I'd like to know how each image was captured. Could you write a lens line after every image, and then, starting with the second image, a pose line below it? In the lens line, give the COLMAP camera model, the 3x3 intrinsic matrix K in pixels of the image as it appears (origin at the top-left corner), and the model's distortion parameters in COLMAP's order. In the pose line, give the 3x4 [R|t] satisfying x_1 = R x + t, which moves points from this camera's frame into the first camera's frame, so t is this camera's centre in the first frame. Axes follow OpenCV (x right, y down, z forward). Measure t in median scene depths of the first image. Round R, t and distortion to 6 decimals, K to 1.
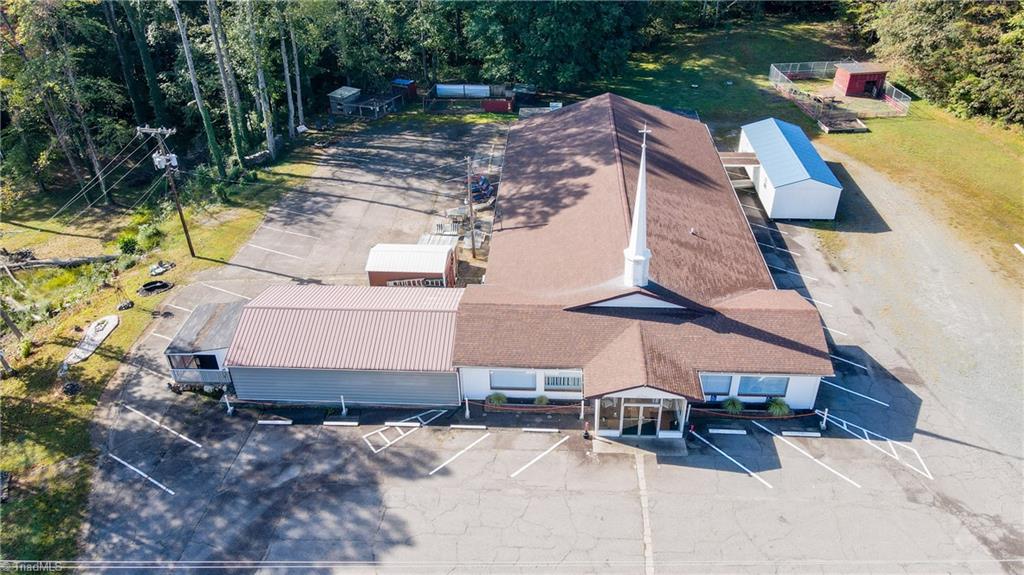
lens RADIAL K [[754.6, 0, 512.0], [0, 754.6, 287.5], [0, 0, 1]] dist [0.001497, 0.000587]
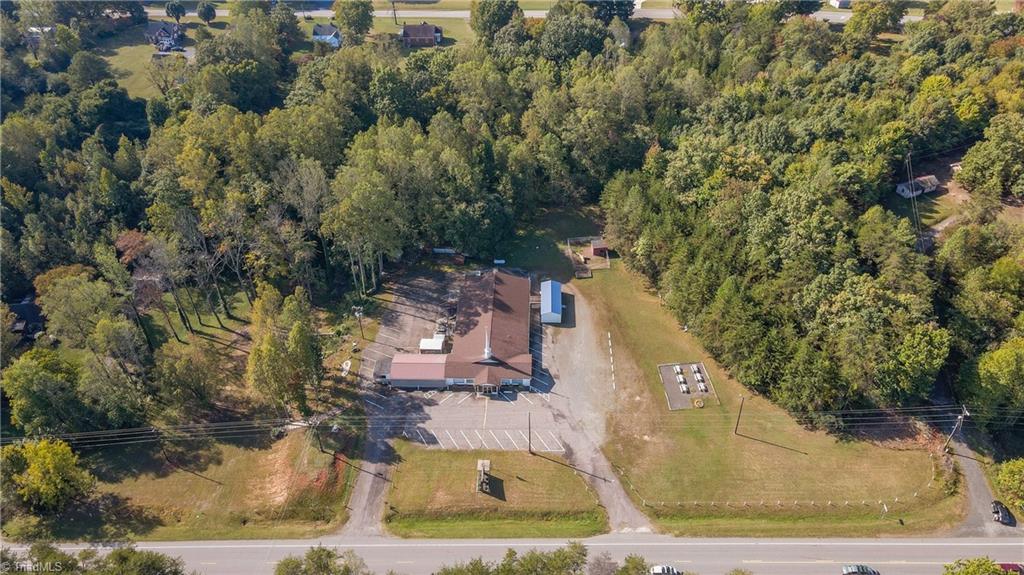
lens RADIAL K [[754.9, 0, 512.0], [0, 754.9, 287.5], [0, 0, 1]] dist [0.000034, 0.000553]
pose [[0.999284, -0.015835, 0.034369, 0.157584], [0.012759, 0.996045, 0.087926, -0.740659], [-0.035625, -0.087424, 0.995534, -3.071269]]
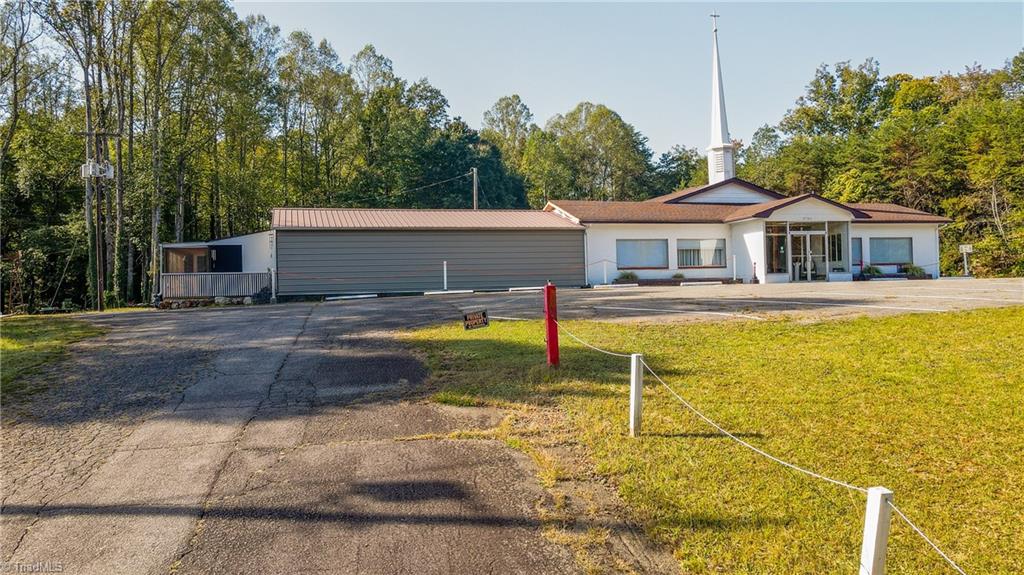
lens RADIAL K [[754.6, 0, 512.0], [0, 754.6, 287.5], [0, 0, 1]] dist [0.001497, 0.000587]
pose [[0.947871, -0.002061, 0.318647, -0.384862], [0.182163, 0.823975, -0.536545, 0.552980], [-0.261452, 0.566622, 0.781398, 0.407696]]
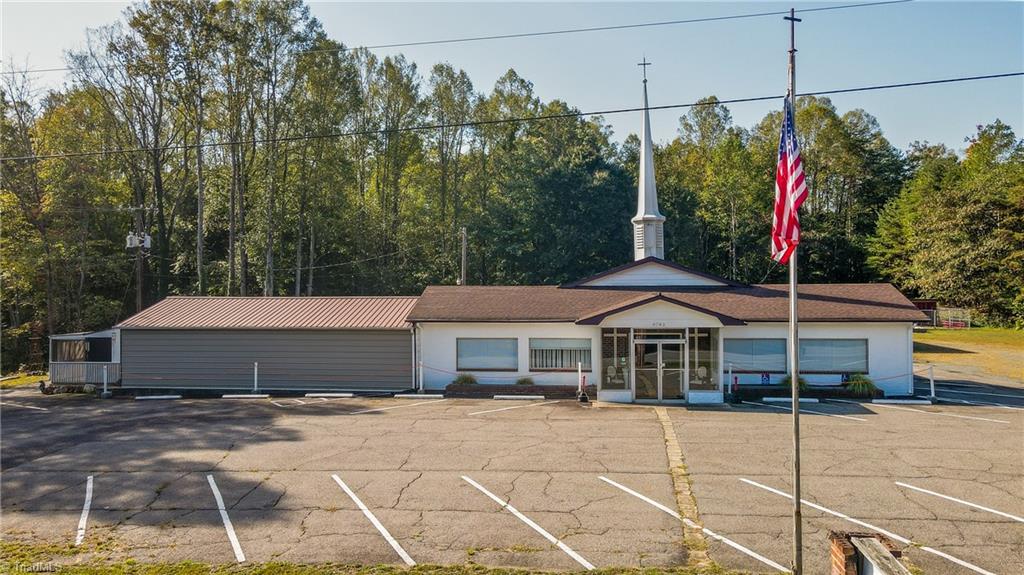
lens RADIAL K [[779.9, 0, 512.0], [0, 779.9, 287.5], [0, 0, 1]] dist [0.005580, 0.002619]
pose [[0.997879, 0.014544, -0.063450, 0.071509], [-0.047323, 0.831387, -0.553674, 0.478986], [0.044699, 0.555503, 0.830312, 0.321636]]
